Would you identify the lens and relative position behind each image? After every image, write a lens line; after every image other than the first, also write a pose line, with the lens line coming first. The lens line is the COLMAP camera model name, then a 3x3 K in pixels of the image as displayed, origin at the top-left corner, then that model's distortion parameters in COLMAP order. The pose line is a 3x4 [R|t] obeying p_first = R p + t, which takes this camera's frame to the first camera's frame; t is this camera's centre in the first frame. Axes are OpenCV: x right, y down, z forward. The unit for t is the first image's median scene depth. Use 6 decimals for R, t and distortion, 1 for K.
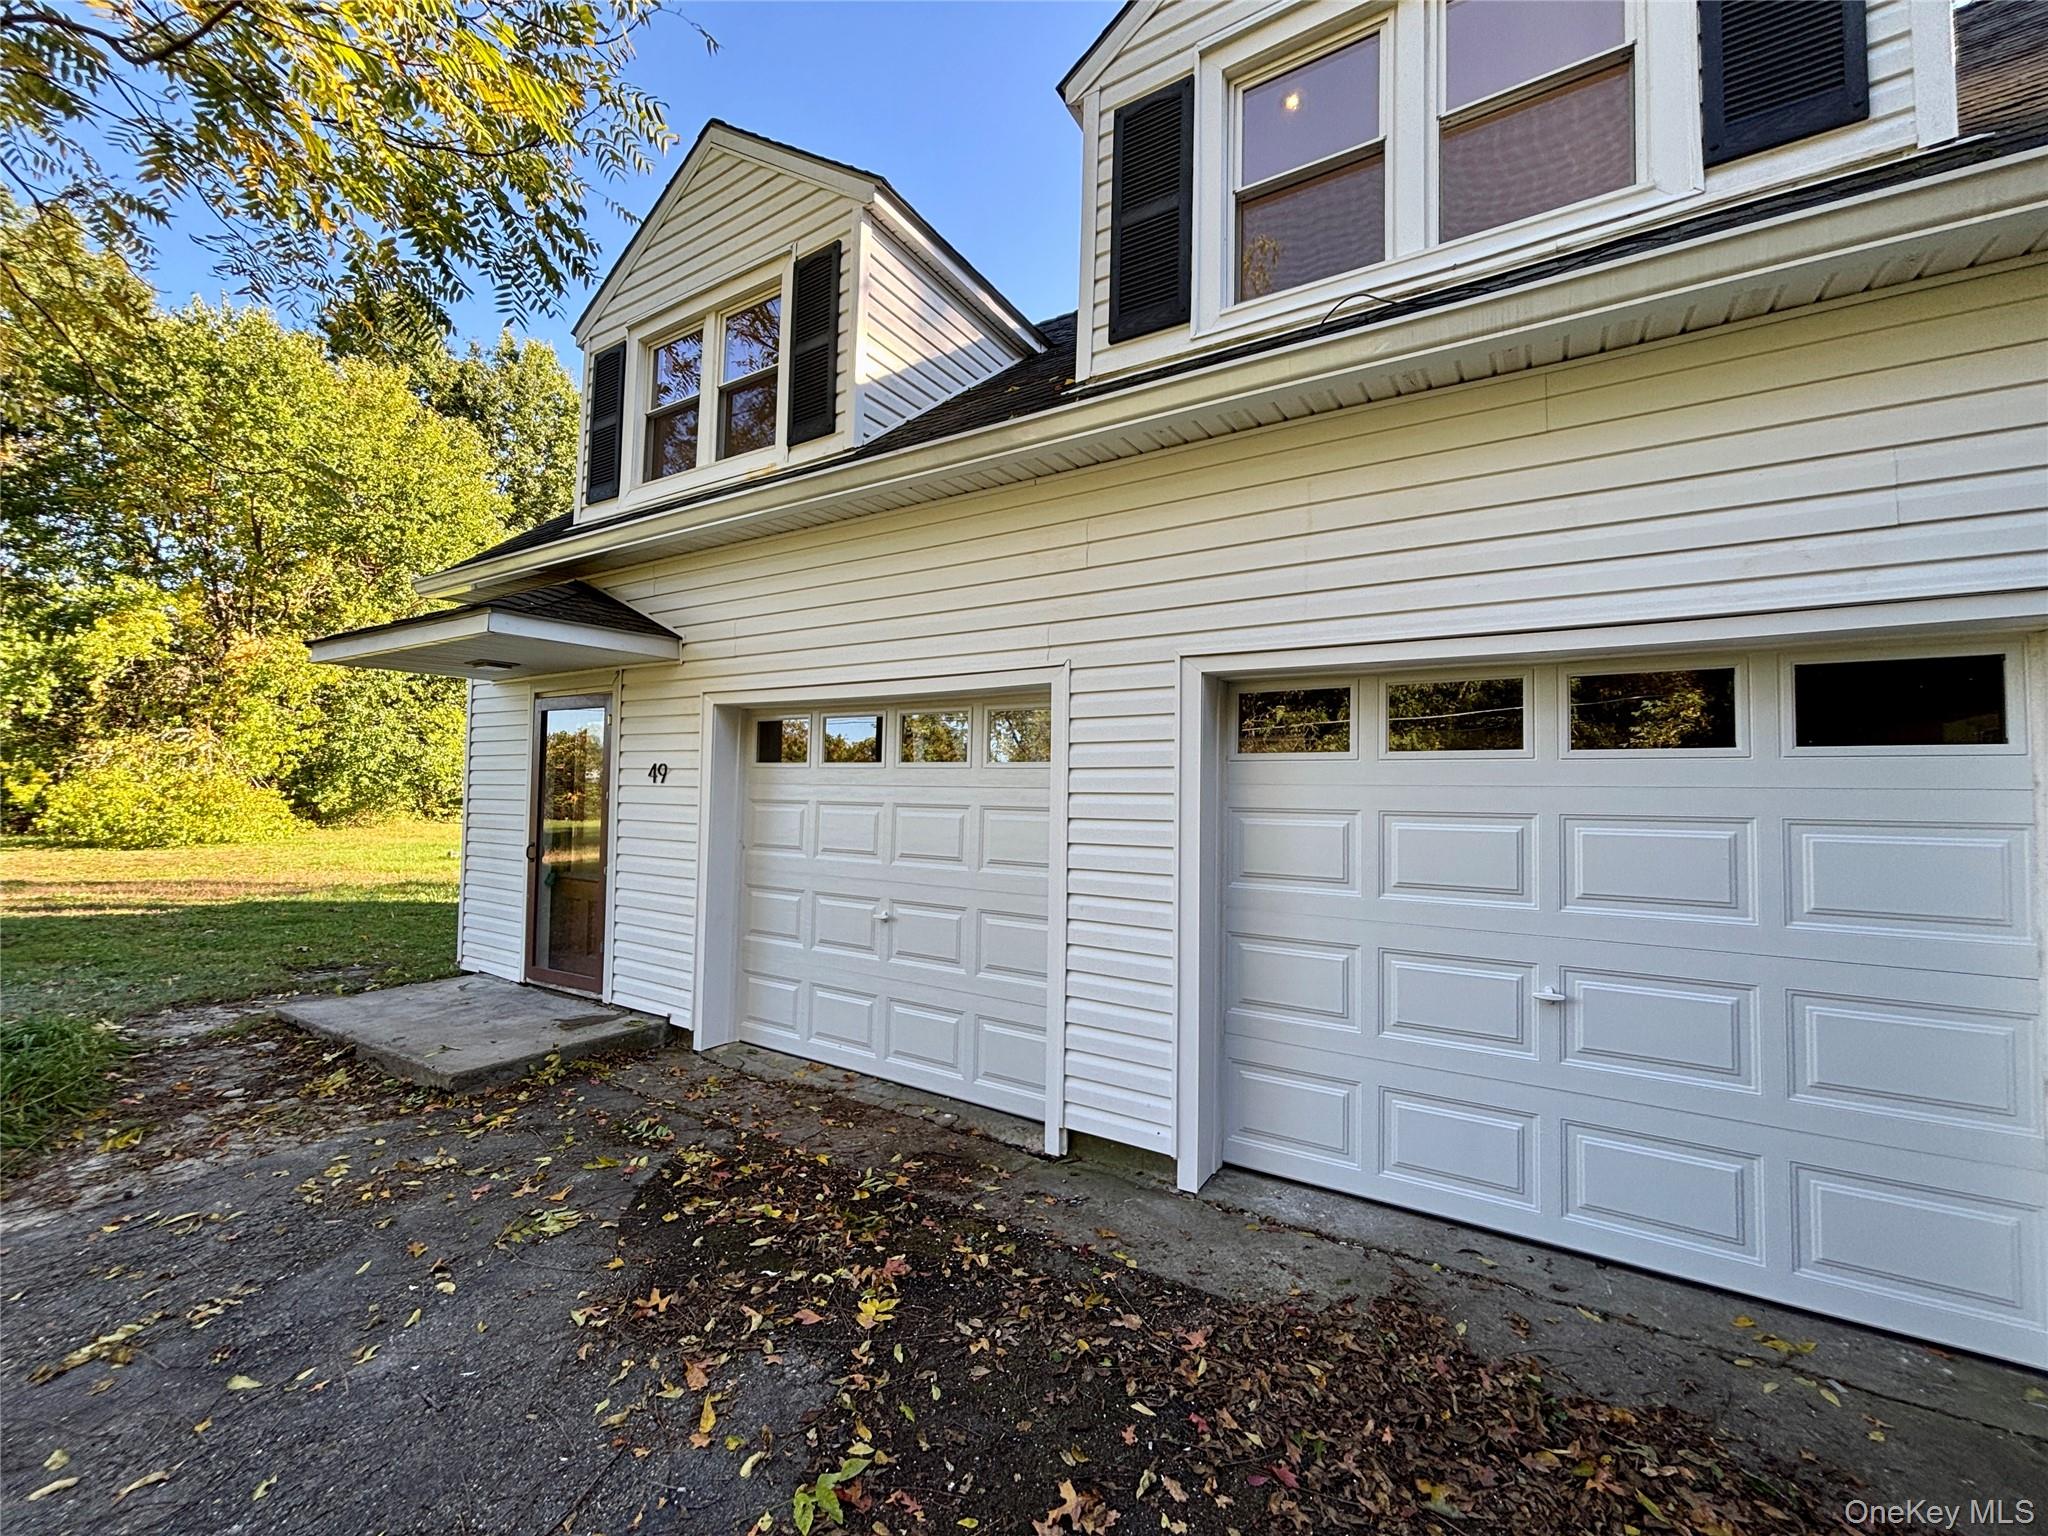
lens RADIAL K [[825.7, 0, 1040.1], [0, 825.7, 767.3], [0, 0, 1]] dist [-0.000060, 0.000651]
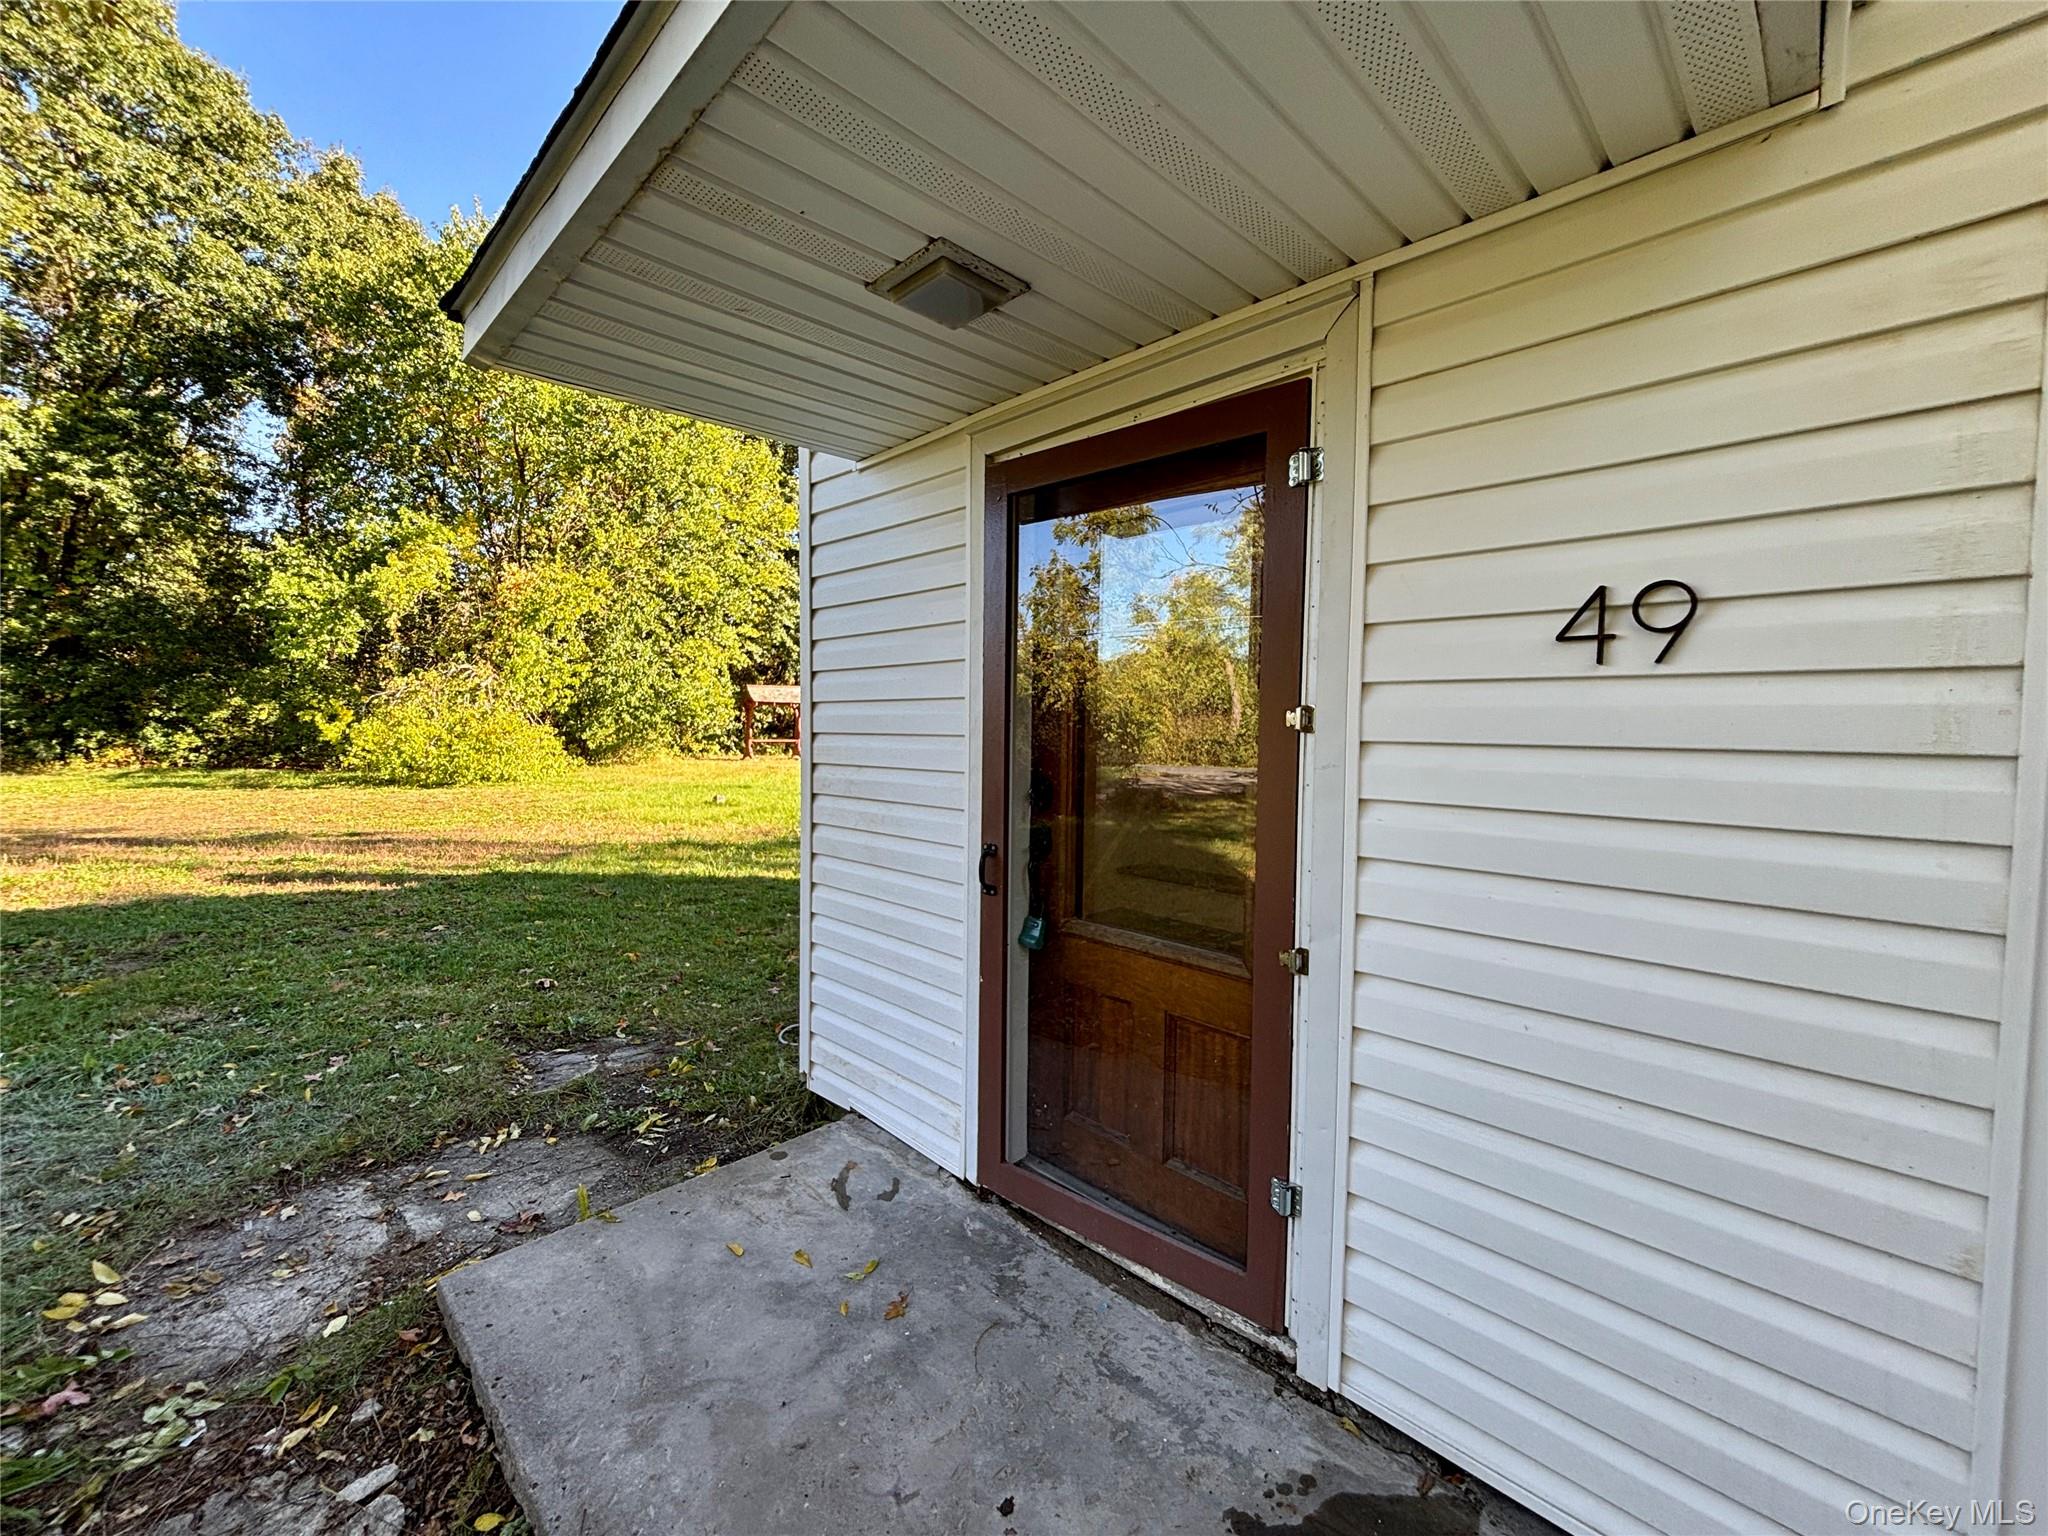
lens RADIAL K [[825.7, 0, 1012.7], [0, 825.7, 763.8], [0, 0, 1]] dist [-0.000060, 0.000651]
pose [[0.968515, 0.002093, -0.248946, -0.167457], [0.016581, 0.997202, 0.072891, 0.010241], [0.248402, -0.074723, 0.965771, 0.209137]]
